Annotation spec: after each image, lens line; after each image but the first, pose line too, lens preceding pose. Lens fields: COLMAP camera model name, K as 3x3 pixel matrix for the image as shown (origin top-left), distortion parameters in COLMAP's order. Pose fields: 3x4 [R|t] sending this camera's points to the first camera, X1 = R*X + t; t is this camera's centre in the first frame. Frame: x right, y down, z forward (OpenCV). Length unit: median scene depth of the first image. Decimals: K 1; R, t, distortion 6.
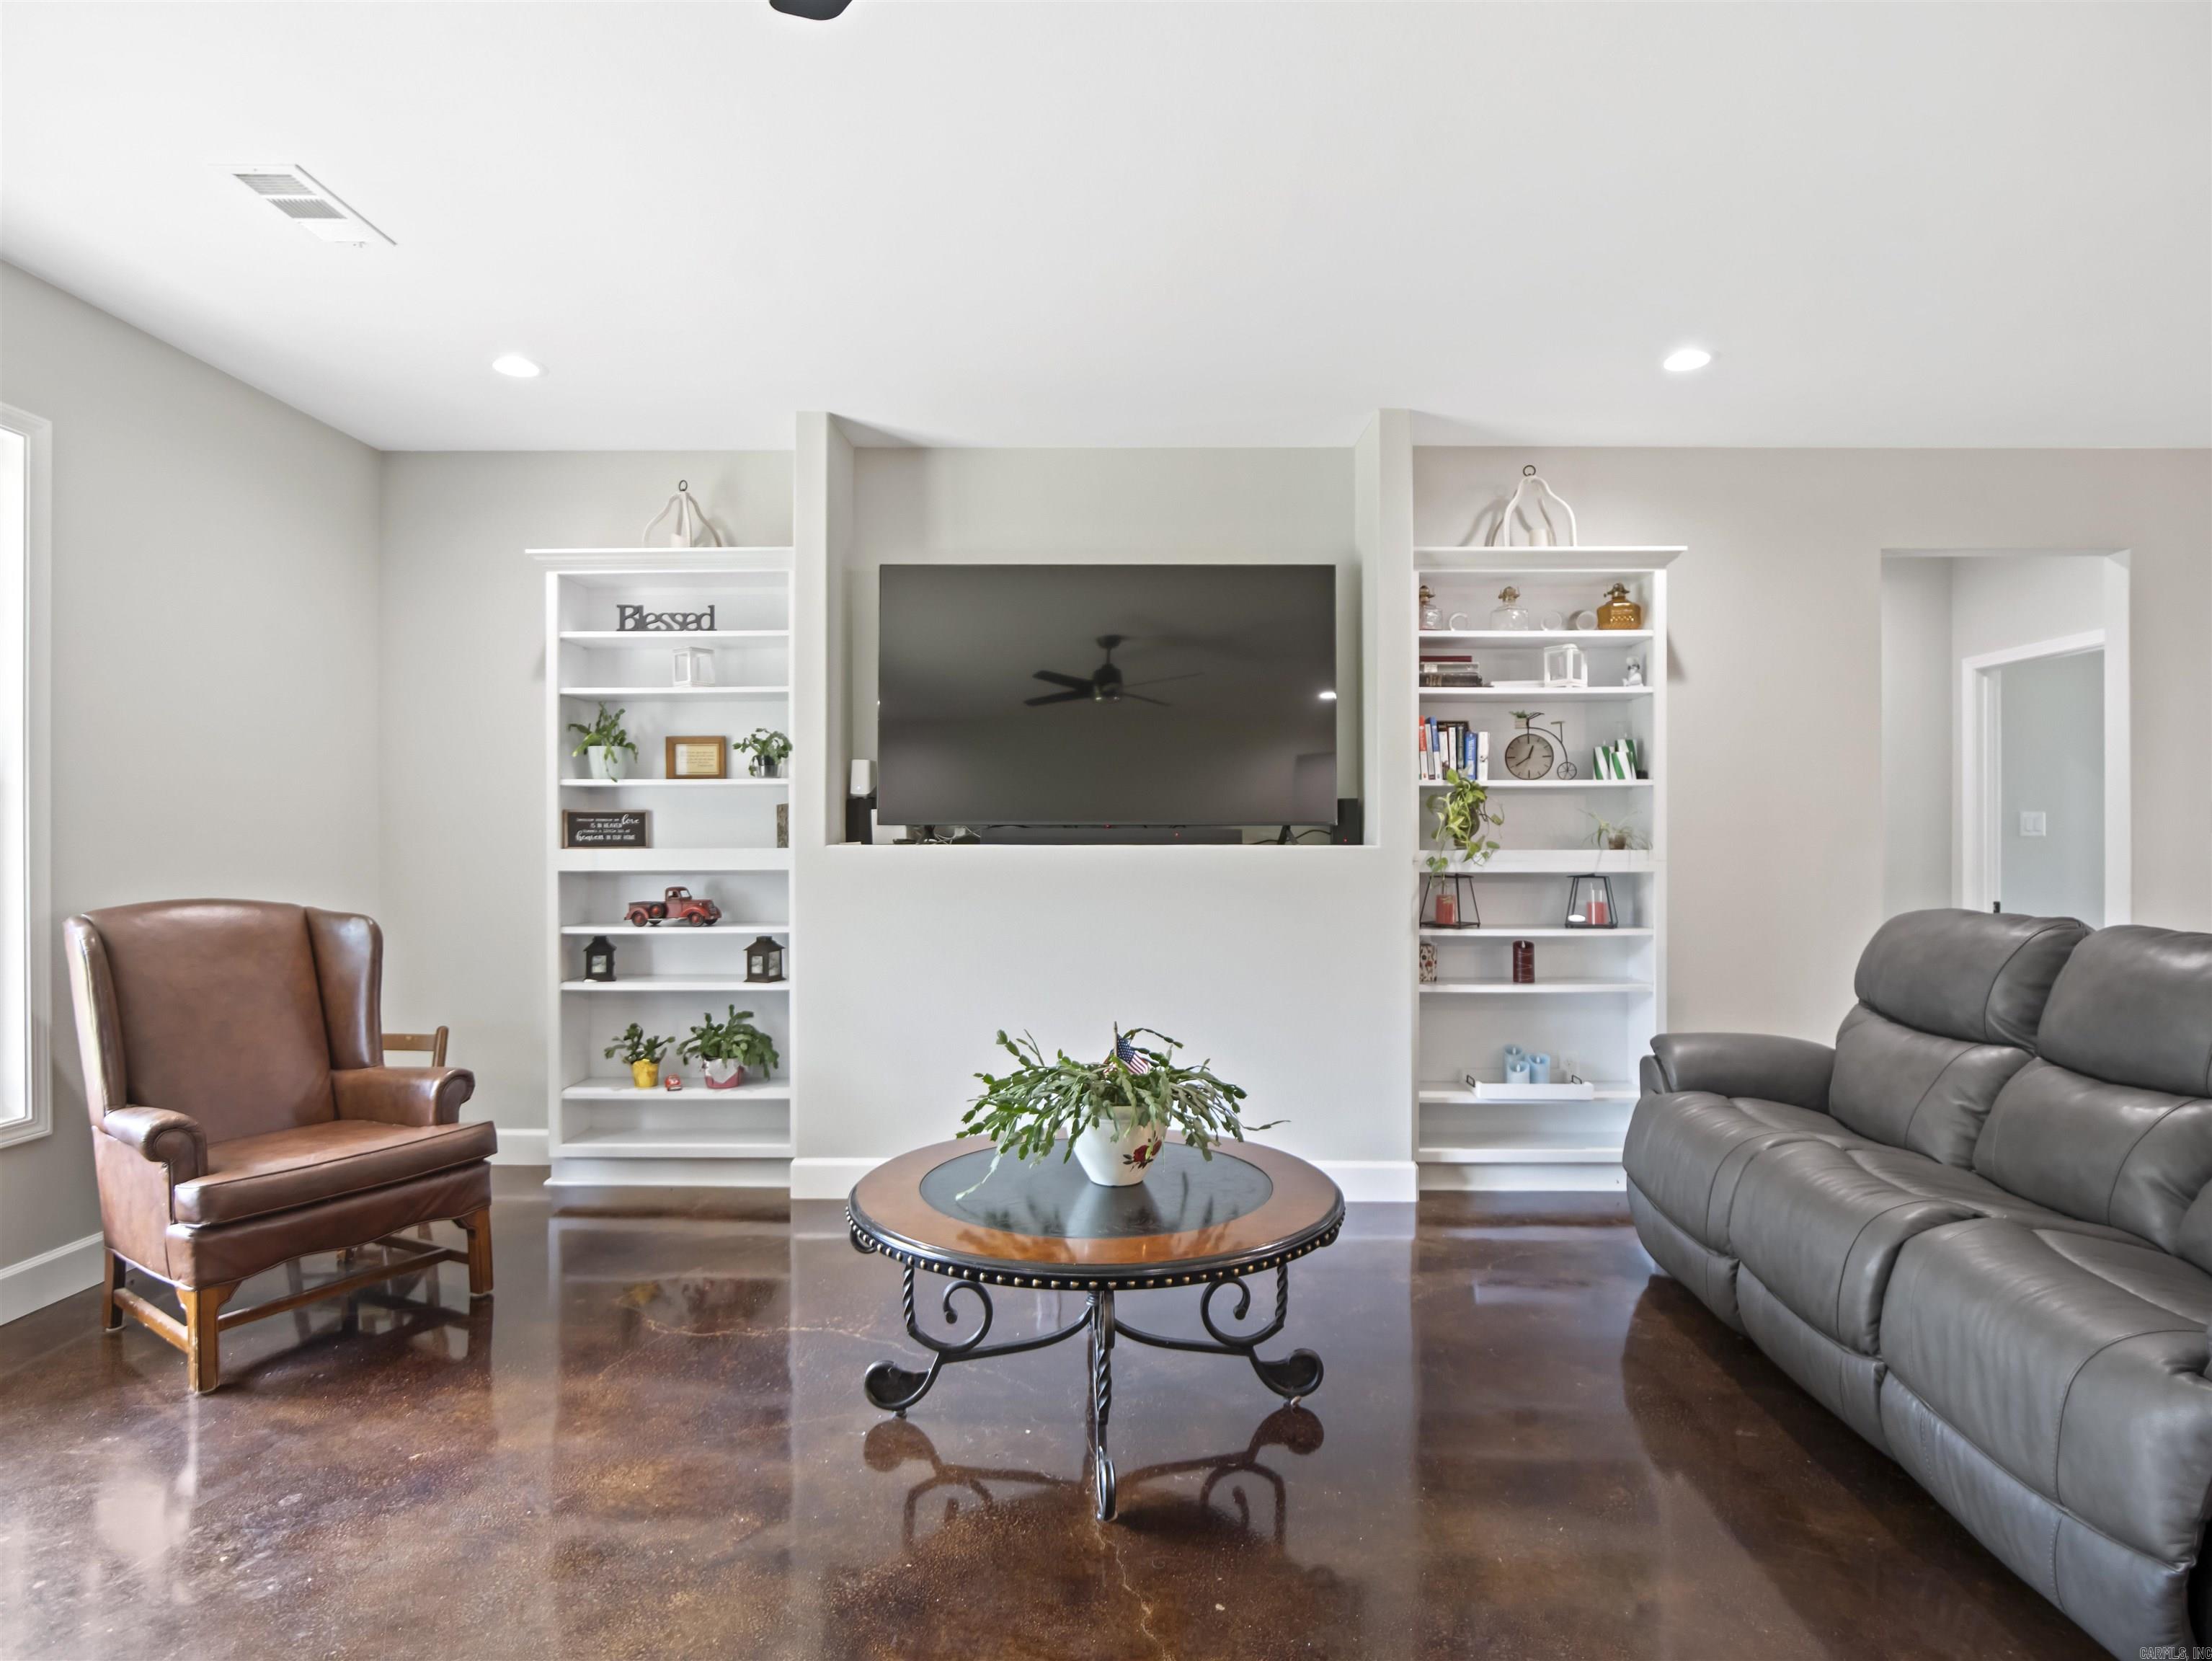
lens RADIAL K [[1156.0, 0, 1113.7], [0, 1156.0, 855.7], [0, 0, 1]] dist [-0.014049, 0.004579]
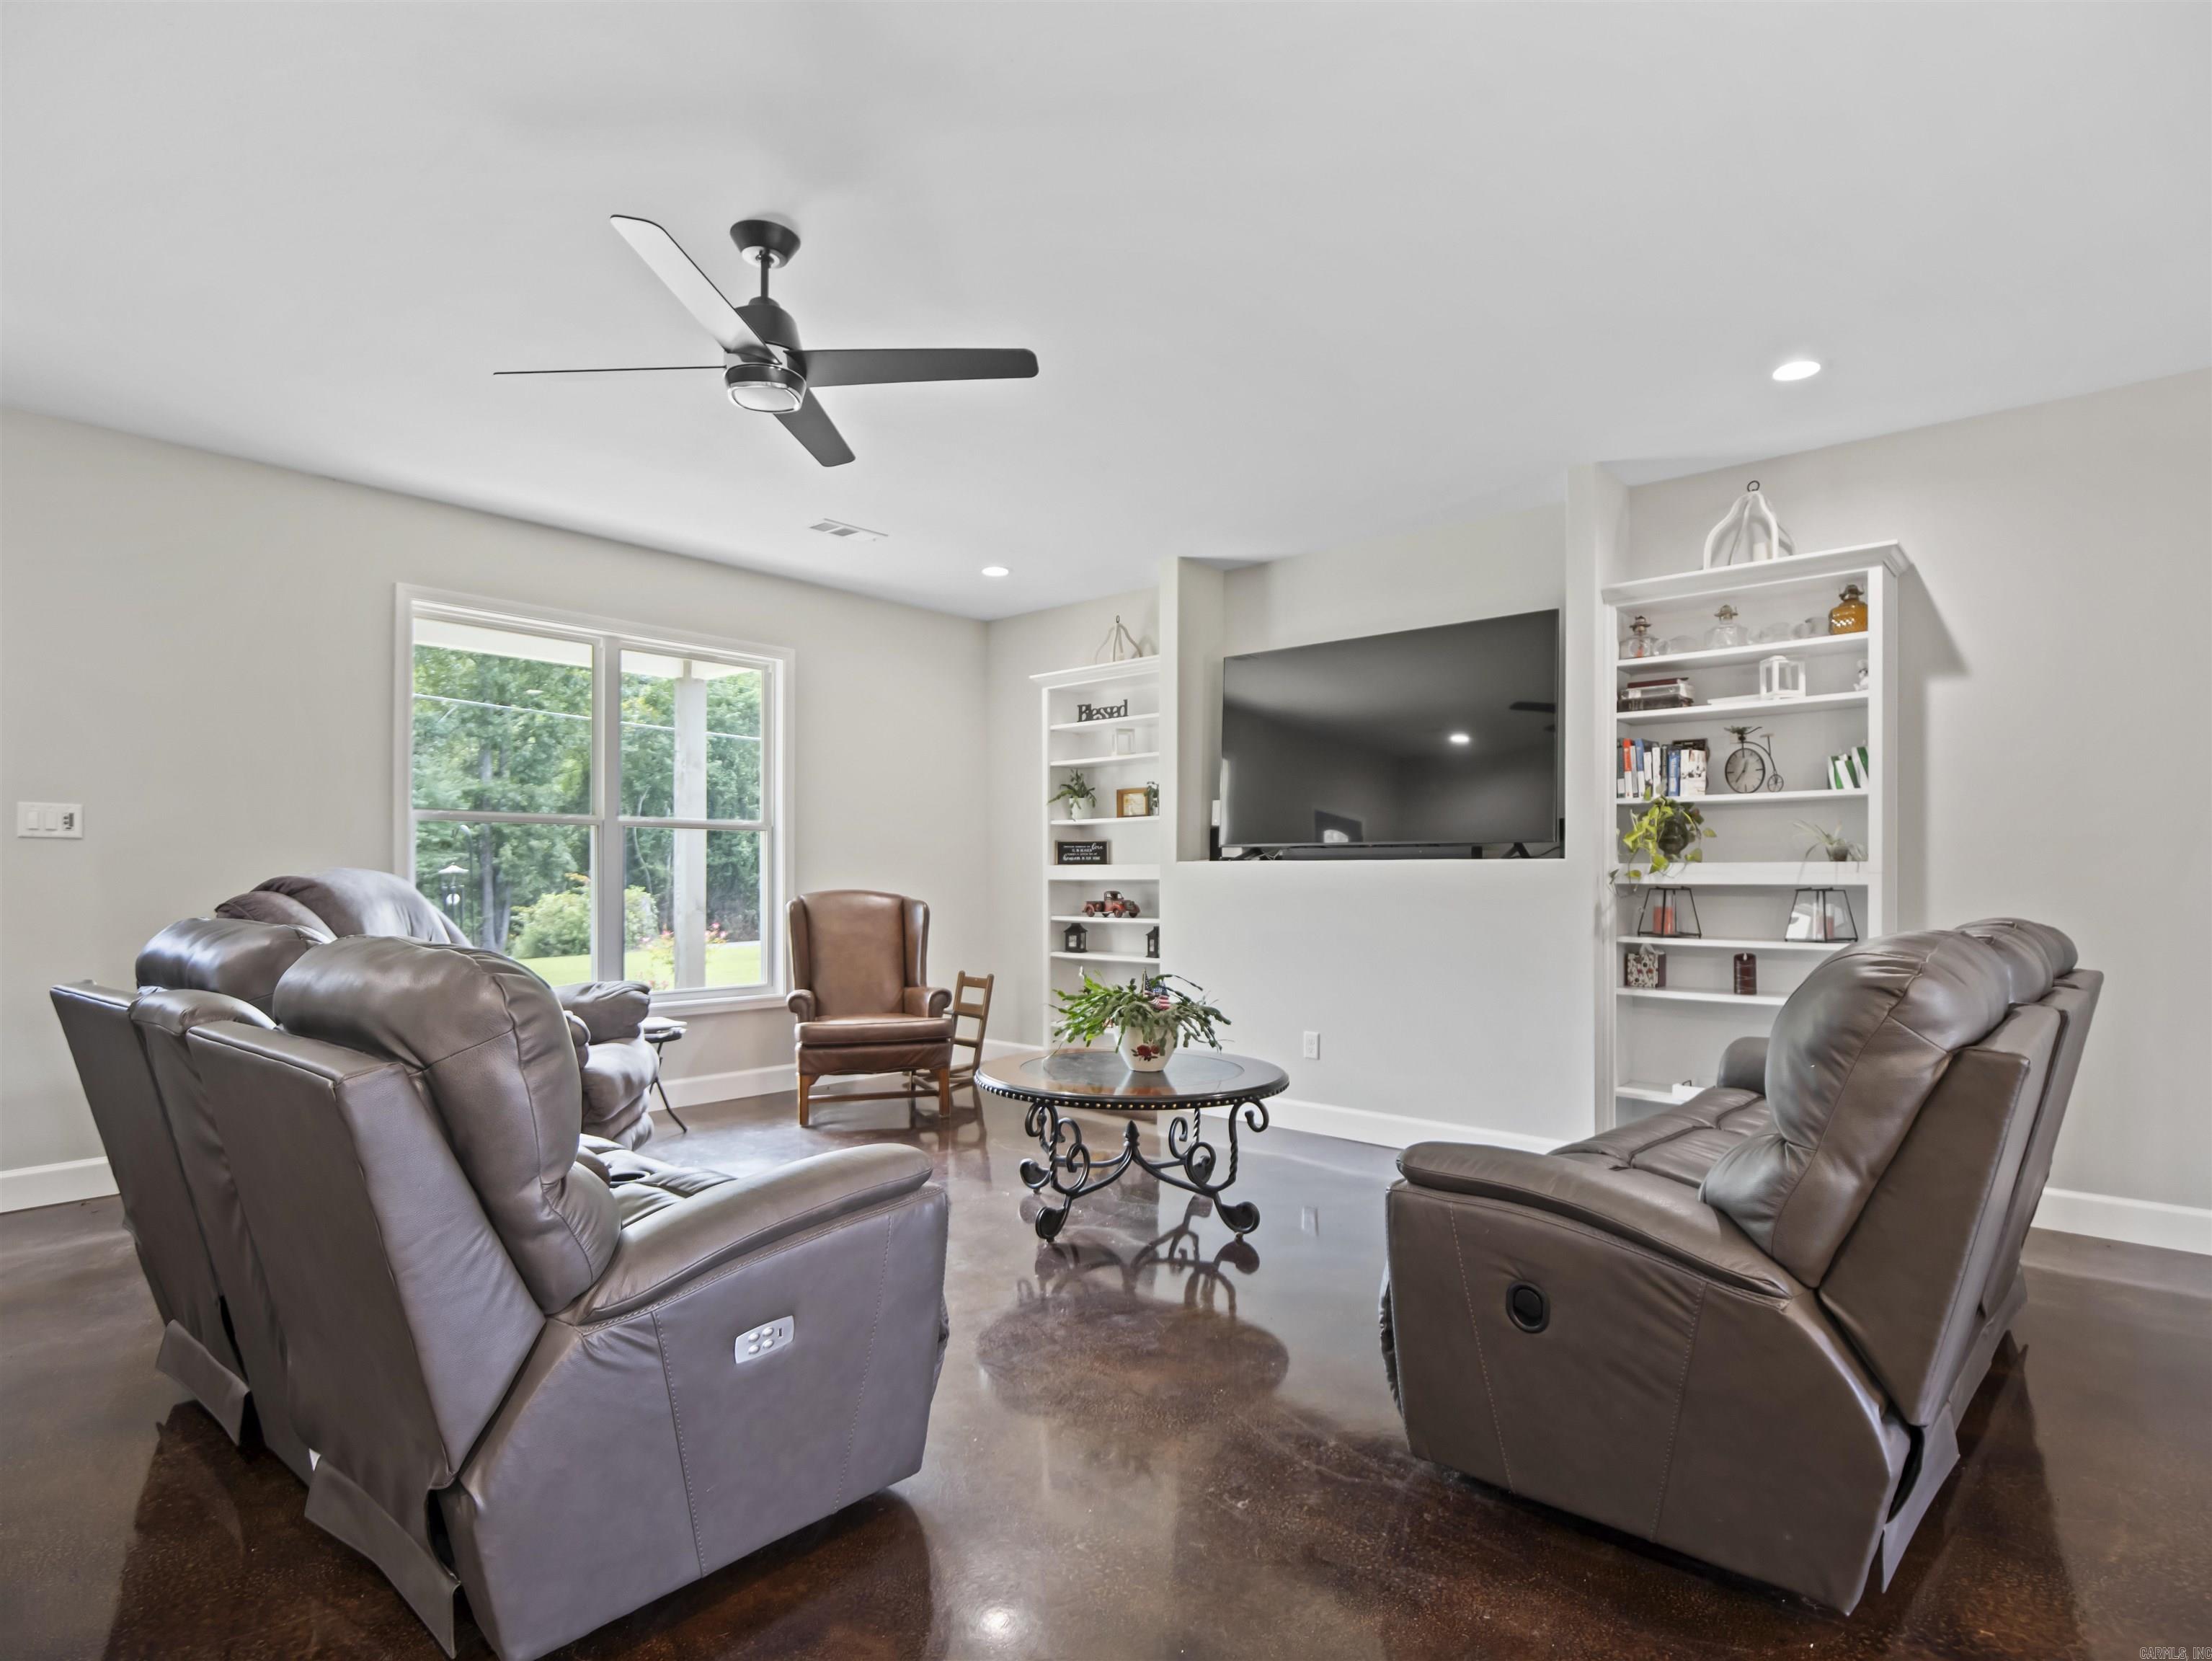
lens RADIAL K [[1178.1, 0, 1123.5], [0, 1178.1, 889.0], [0, 0, 1]] dist [0.000987, 0.000405]
pose [[0.759169, 0.008808, -0.650834, 0.626443], [-0.009860, 0.999949, 0.002032, 0.021518], [0.650819, 0.004874, 0.759217, -0.141405]]
